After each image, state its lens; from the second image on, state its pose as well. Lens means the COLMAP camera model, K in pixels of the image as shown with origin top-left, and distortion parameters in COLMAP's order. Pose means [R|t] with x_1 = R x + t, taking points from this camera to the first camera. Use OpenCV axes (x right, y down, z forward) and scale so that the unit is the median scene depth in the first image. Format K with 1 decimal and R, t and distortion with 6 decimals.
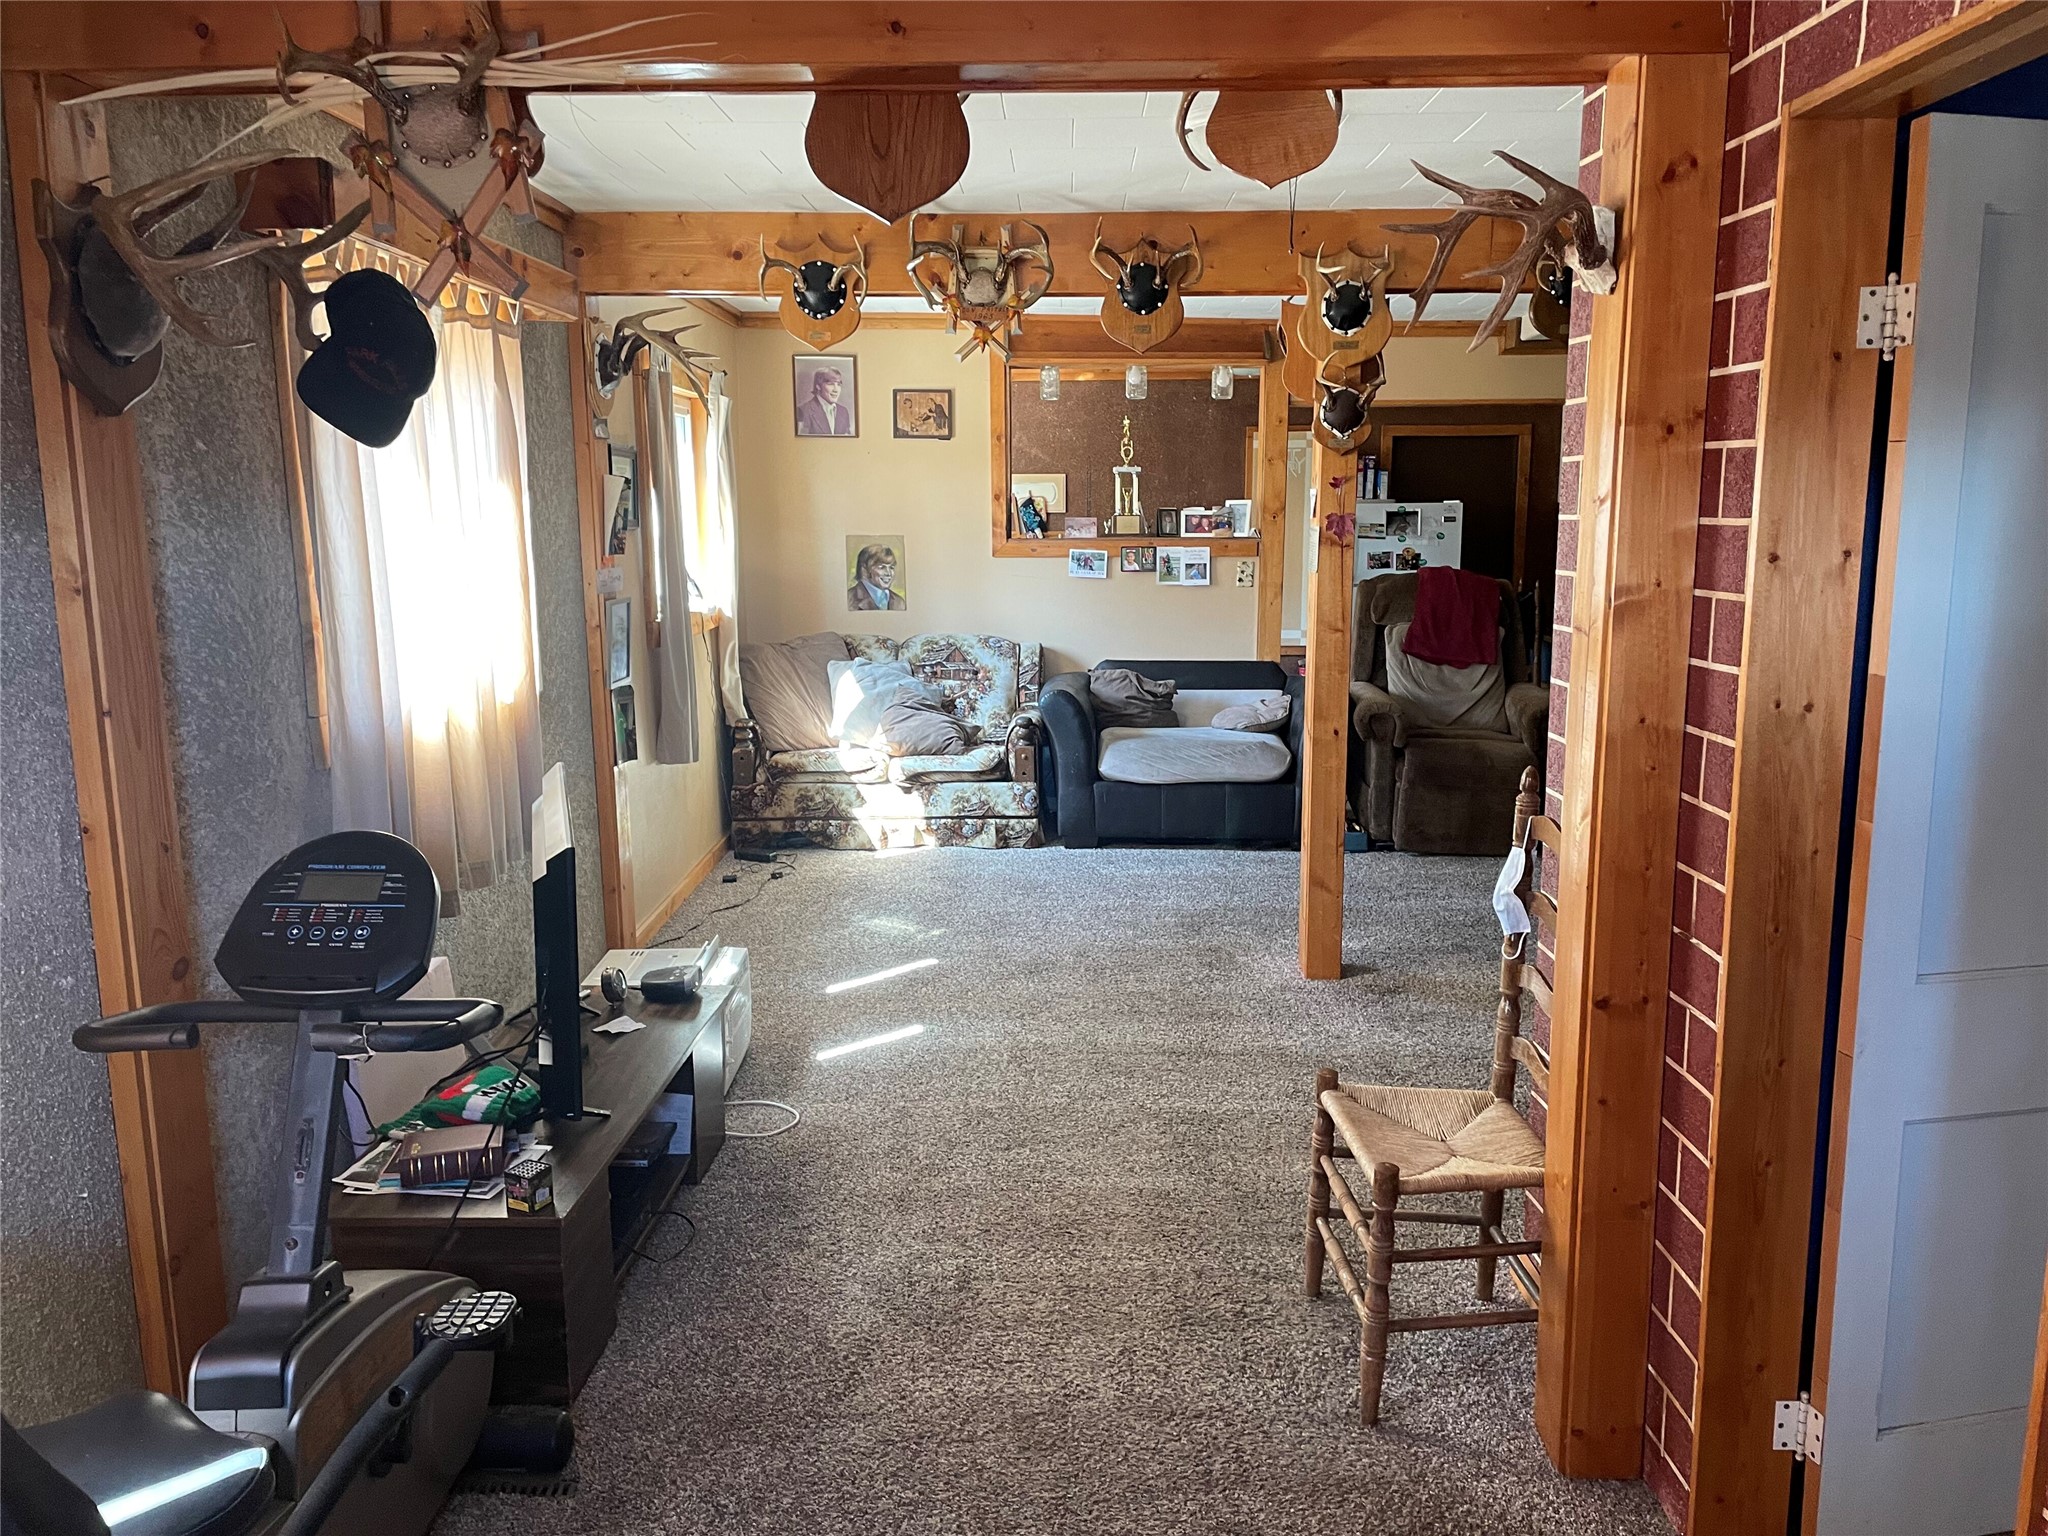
lens RADIAL K [[1547.3, 0, 1030.2], [0, 1547.3, 775.3], [0, 0, 1]] dist [0.089290, -0.111554]
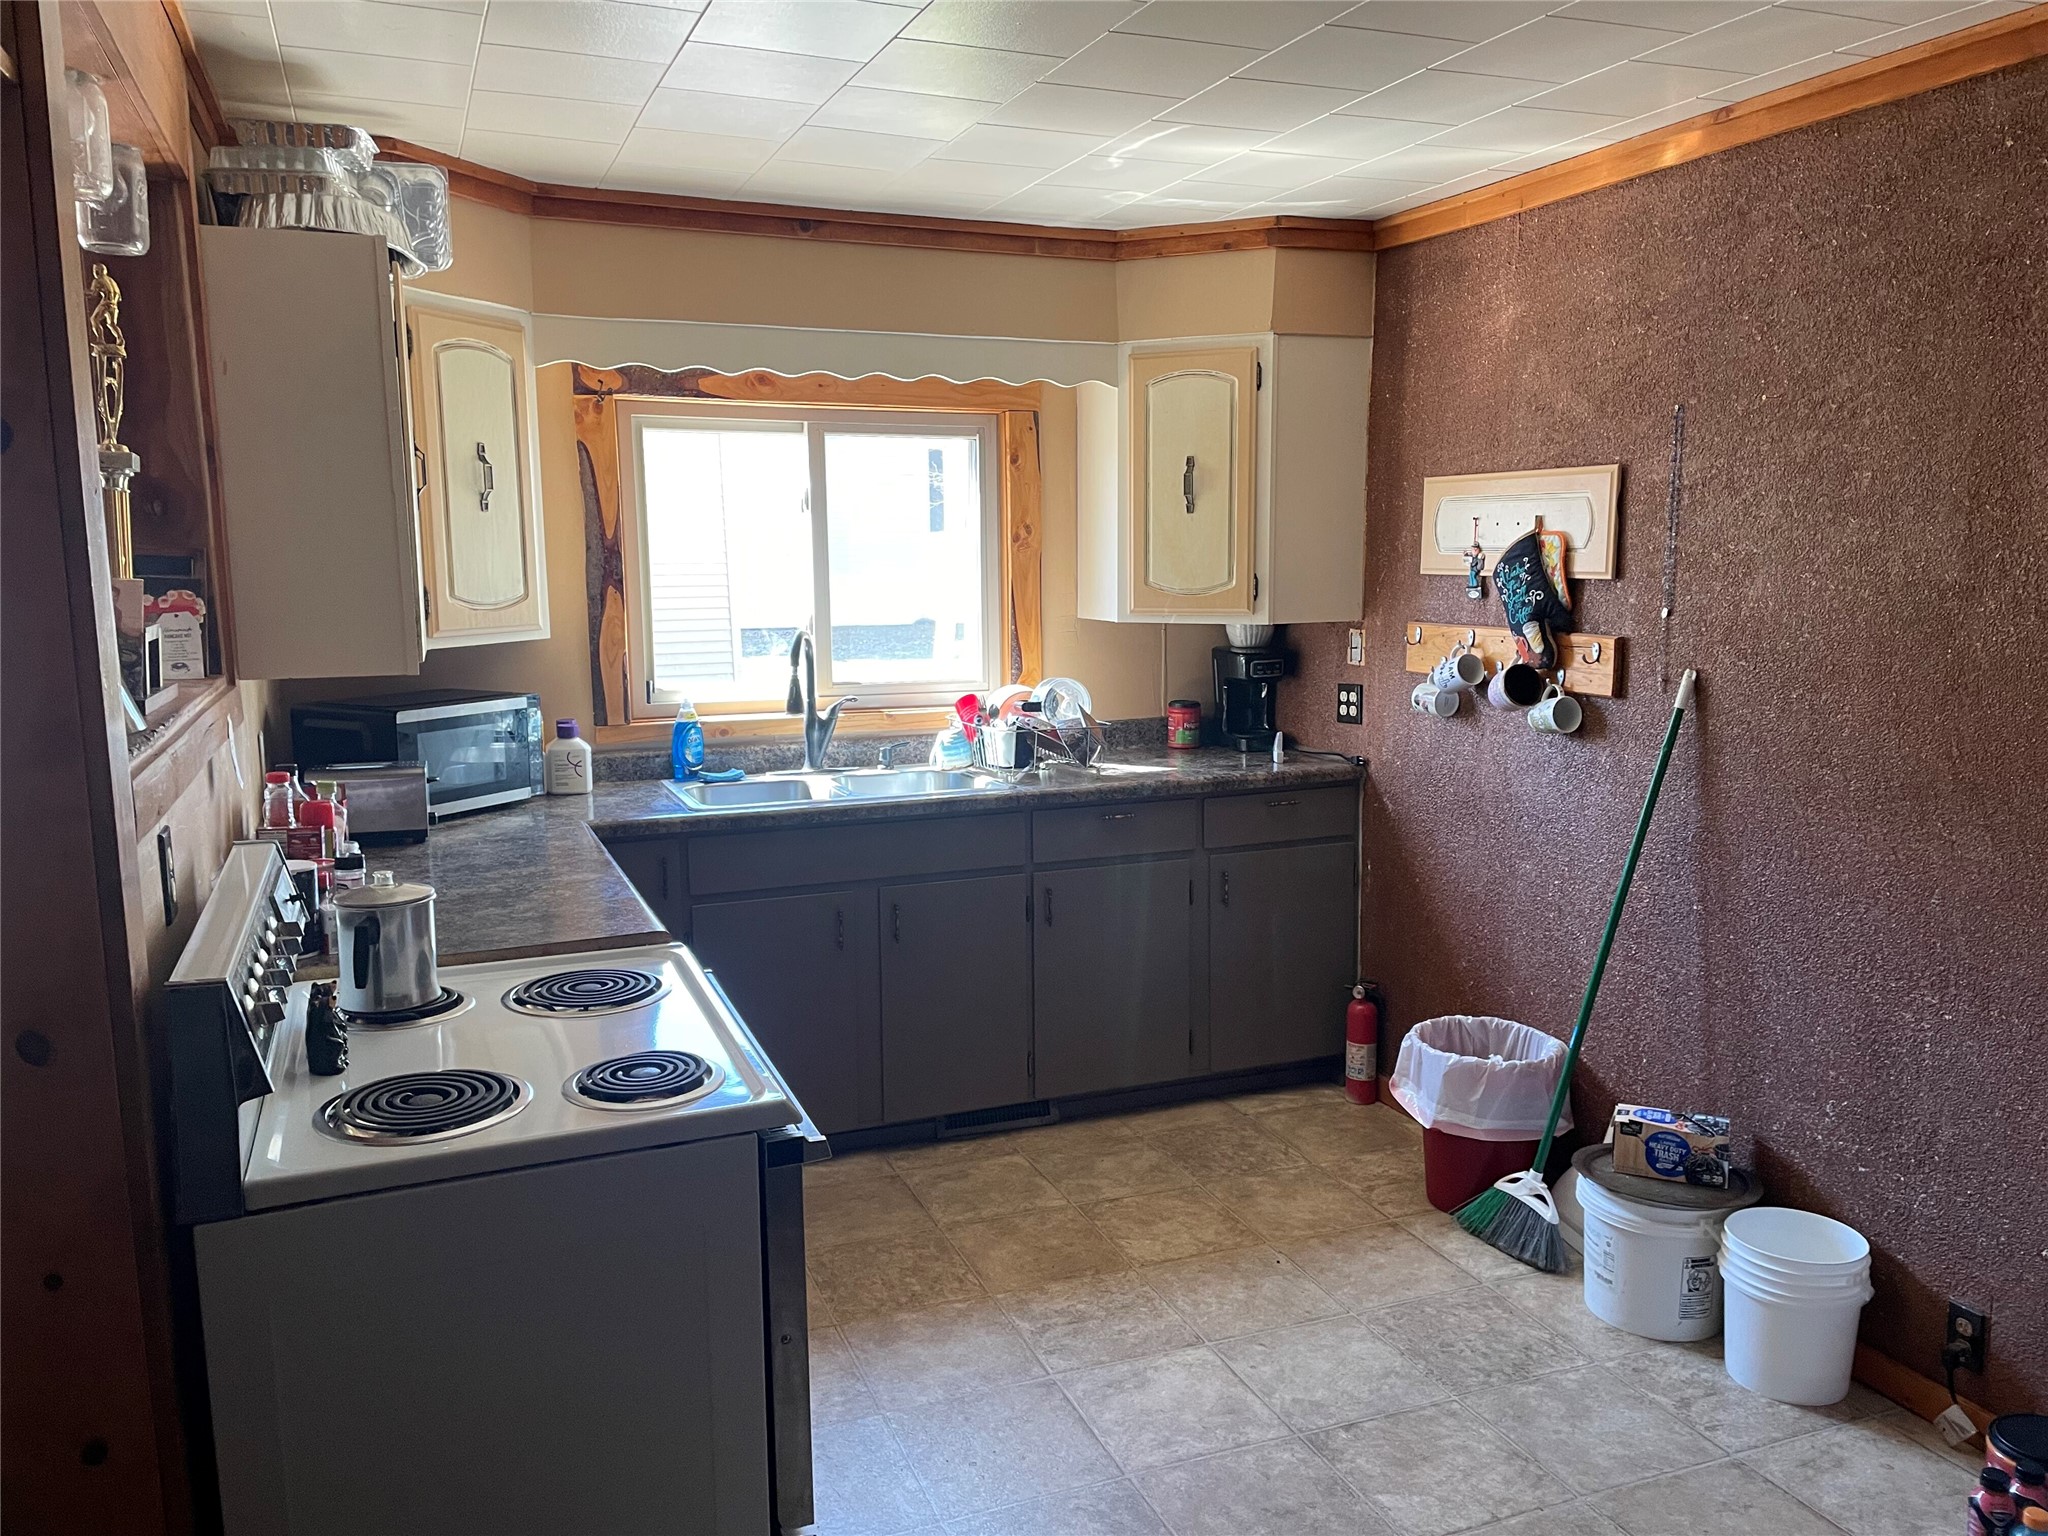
lens RADIAL K [[1547.3, 0, 1024.9], [0, 1547.3, 765.3], [0, 0, 1]] dist [0.089290, -0.111554]
pose [[0.388903, 0.136254, -0.911147, 0.422126], [-0.149115, 0.985272, 0.083692, -0.207258], [0.909131, 0.103318, 0.403493, 1.122202]]
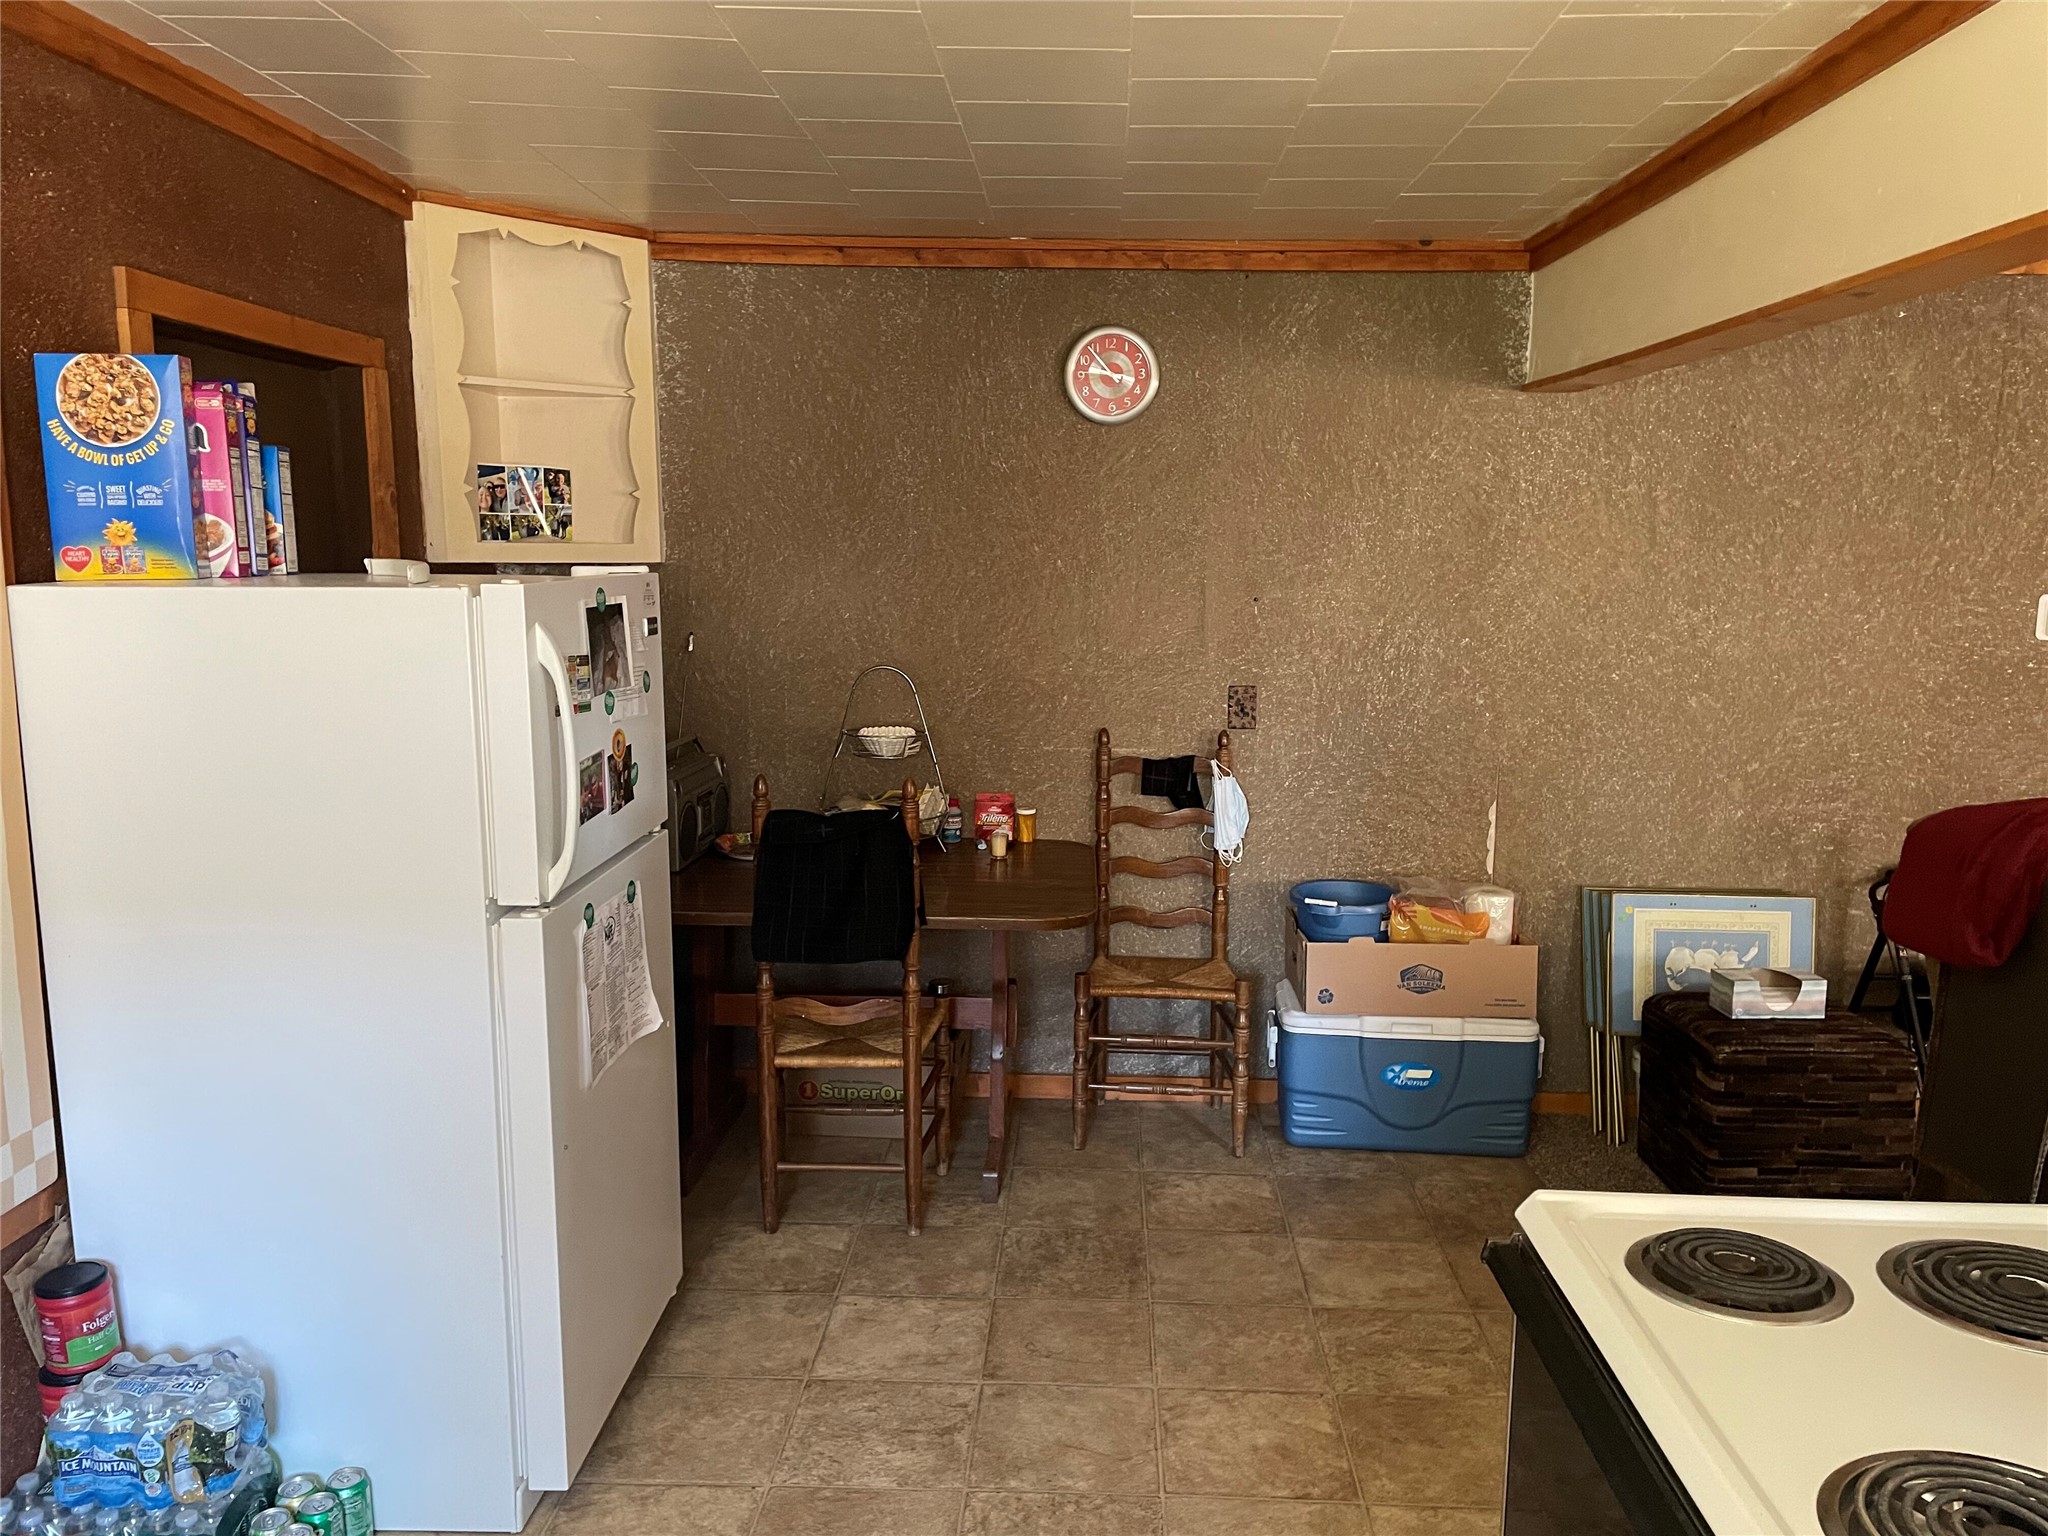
lens RADIAL K [[1547.3, 0, 1037.4], [0, 1547.3, 764.2], [0, 0, 1]] dist [0.089290, -0.111554]
pose [[0.007494, -0.141429, 0.989920, -0.055556], [0.161026, 0.977199, 0.138392, -0.231344], [-0.986922, 0.158366, 0.030097, 1.268077]]
